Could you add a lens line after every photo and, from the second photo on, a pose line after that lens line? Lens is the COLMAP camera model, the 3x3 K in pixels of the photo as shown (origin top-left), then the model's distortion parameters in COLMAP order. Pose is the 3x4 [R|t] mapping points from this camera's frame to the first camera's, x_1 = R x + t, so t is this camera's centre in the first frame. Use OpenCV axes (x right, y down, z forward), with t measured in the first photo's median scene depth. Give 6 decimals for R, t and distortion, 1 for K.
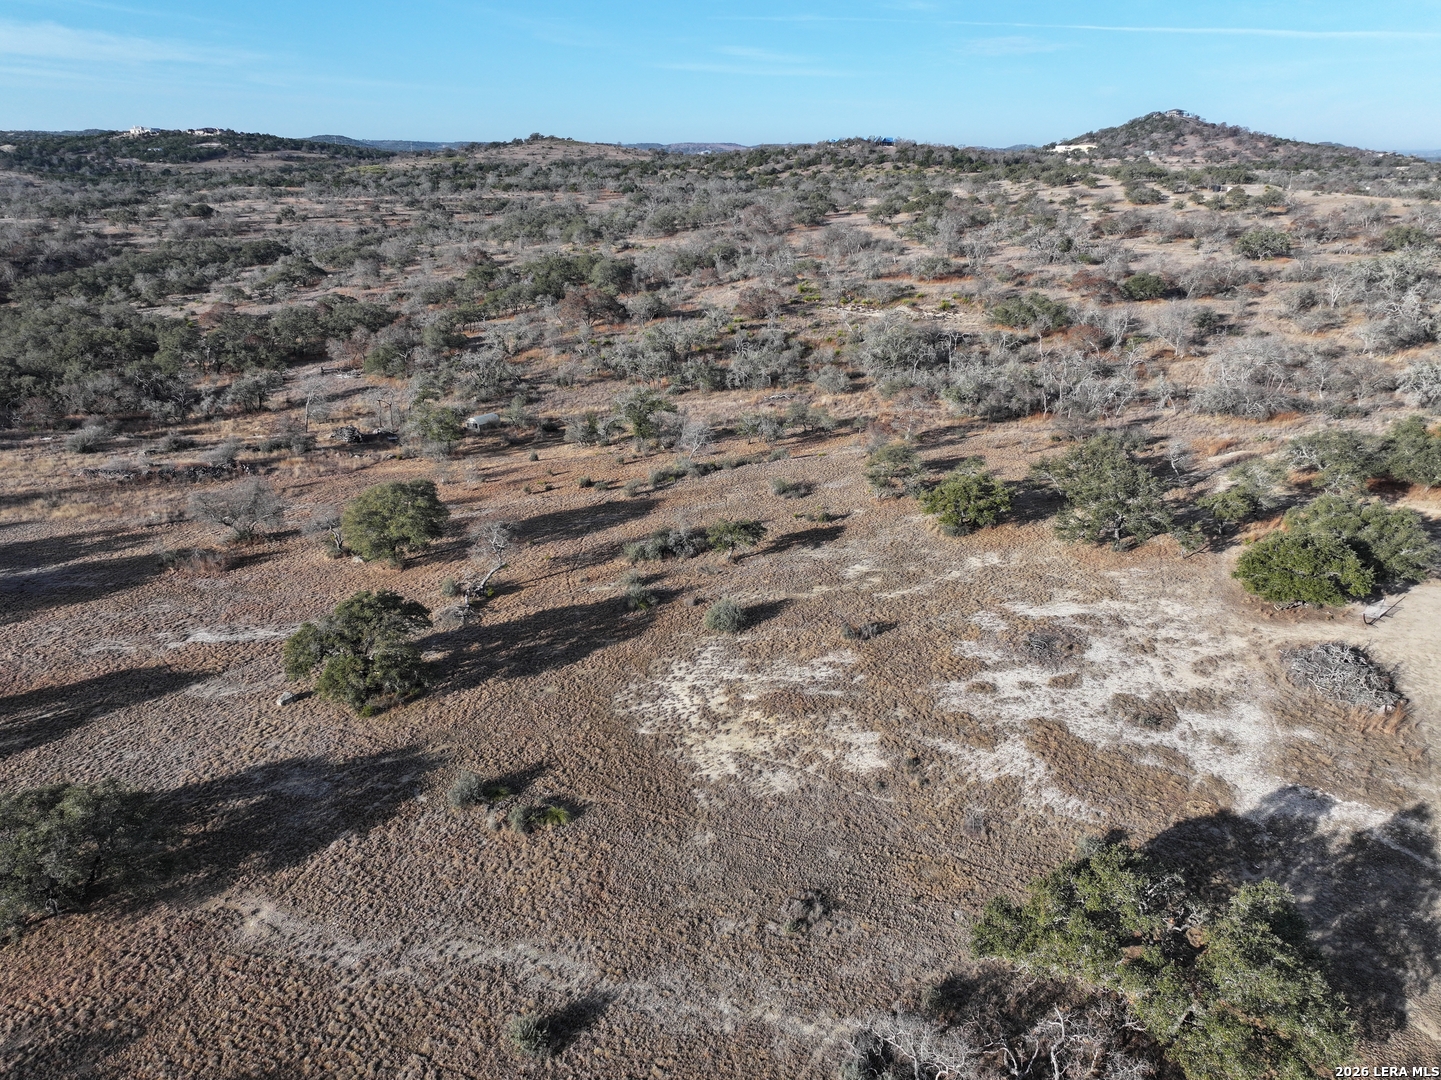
lens RADIAL K [[1012.1, 0, 721.2], [0, 1012.1, 542.0], [0, 0, 1]] dist [0.004970, 0.002046]
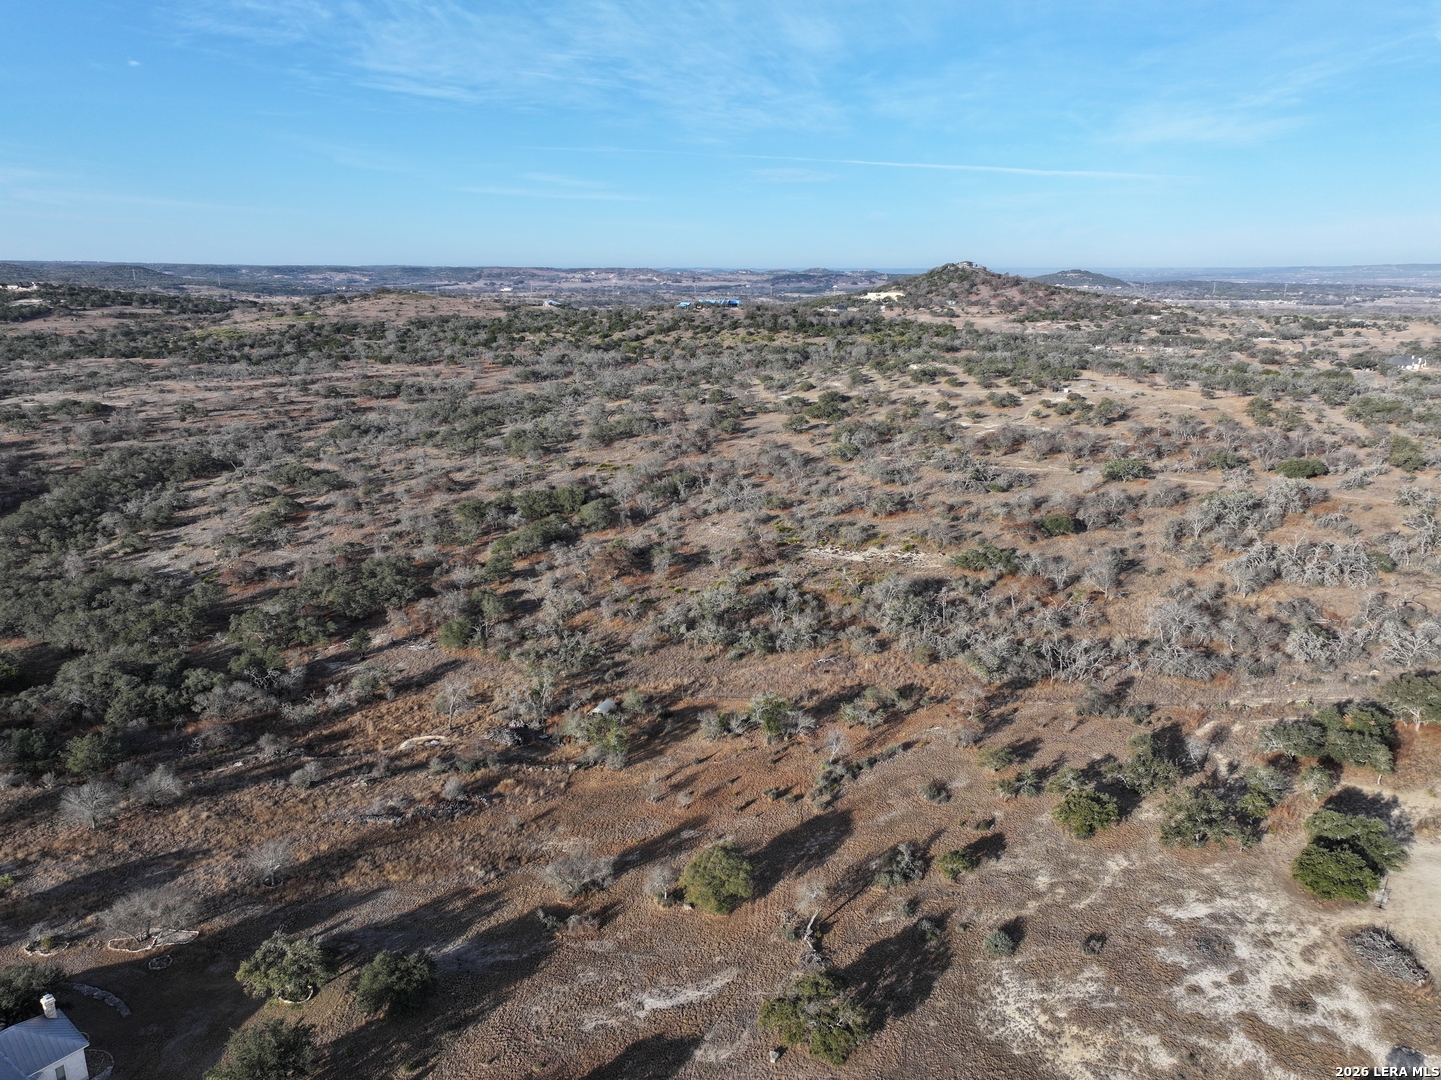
lens RADIAL K [[1012.1, 0, 720.0], [0, 1012.1, 539.1], [0, 0, 1]] dist [0.004970, 0.002046]
pose [[0.982873, -0.051392, 0.176975, -0.208351], [0.069754, 0.992625, -0.099143, -0.131166], [-0.170575, 0.109789, 0.979209, -0.152548]]
